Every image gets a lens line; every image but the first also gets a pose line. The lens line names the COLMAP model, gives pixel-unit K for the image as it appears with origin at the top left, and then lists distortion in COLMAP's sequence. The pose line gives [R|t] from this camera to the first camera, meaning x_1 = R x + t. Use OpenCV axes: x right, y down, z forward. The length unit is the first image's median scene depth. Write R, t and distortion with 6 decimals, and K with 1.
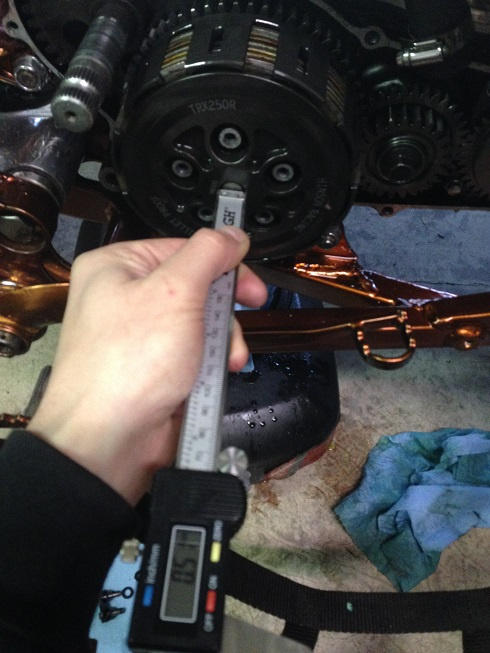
lens RADIAL K [[622.3, 0, 243.9], [0, 622.3, 336.0], [0, 0, 1]] dist [0.015164, 0.019453]
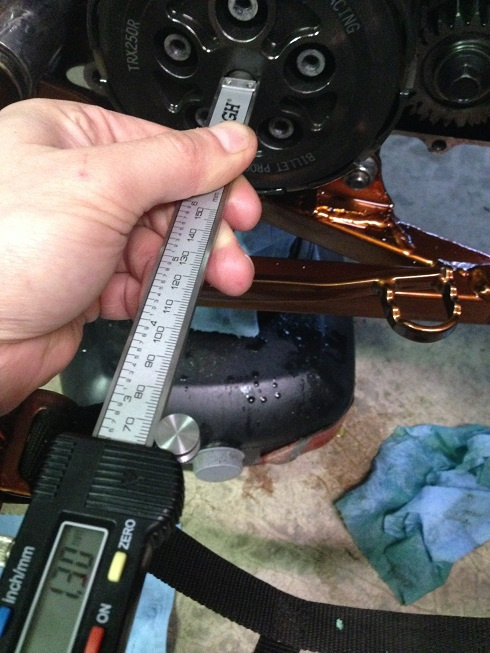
lens RADIAL K [[622.3, 0, 243.9], [0, 622.3, 336.0], [0, 0, 1]] dist [0.015164, 0.019453]
pose [[0.995386, 0.091903, -0.027567, 0.018657], [-0.090914, 0.995235, 0.035233, 0.024460], [0.030674, -0.032565, 0.998999, 0.128942]]
